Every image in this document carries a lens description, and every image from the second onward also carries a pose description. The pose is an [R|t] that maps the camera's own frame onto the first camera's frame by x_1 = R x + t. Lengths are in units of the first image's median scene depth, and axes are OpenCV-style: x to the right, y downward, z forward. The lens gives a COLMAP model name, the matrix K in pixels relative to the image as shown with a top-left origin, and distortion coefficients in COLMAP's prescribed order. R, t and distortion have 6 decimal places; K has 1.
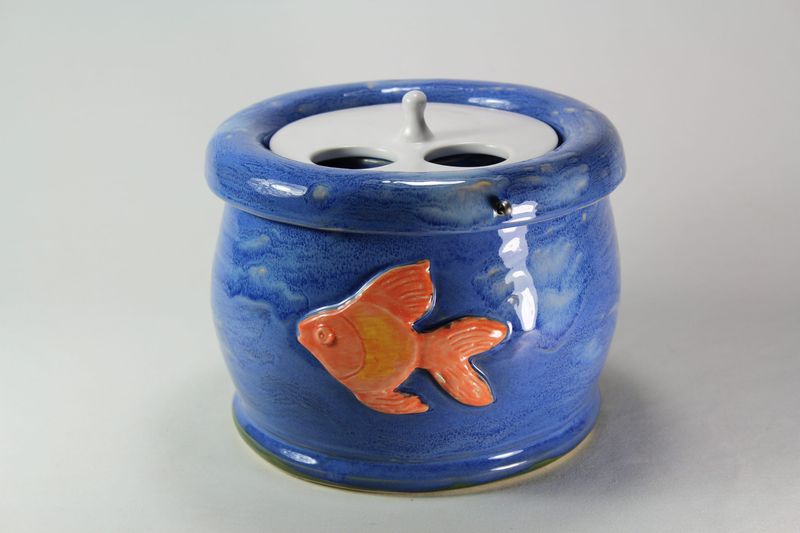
lens RADIAL K [[1907.4, 0, 400.0], [0, 1907.4, 266.5], [0, 0, 1]] dist [0.012128, -0.088460]
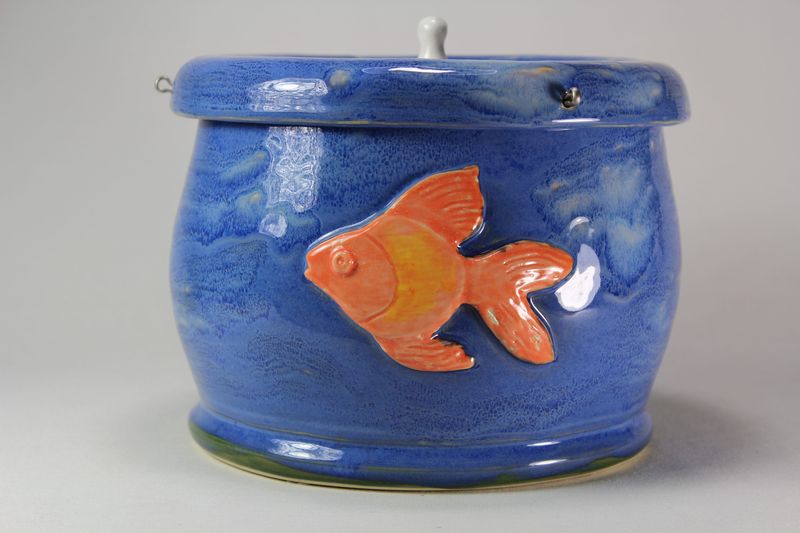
lens RADIAL K [[1907.4, 0, 400.0], [0, 1907.4, 266.5], [0, 0, 1]] dist [0.012128, -0.088460]
pose [[0.992607, 0.016453, 0.120252, -0.108648], [0.011396, 0.973759, -0.227295, 0.211707], [-0.120836, 0.226985, 0.966373, 0.247087]]
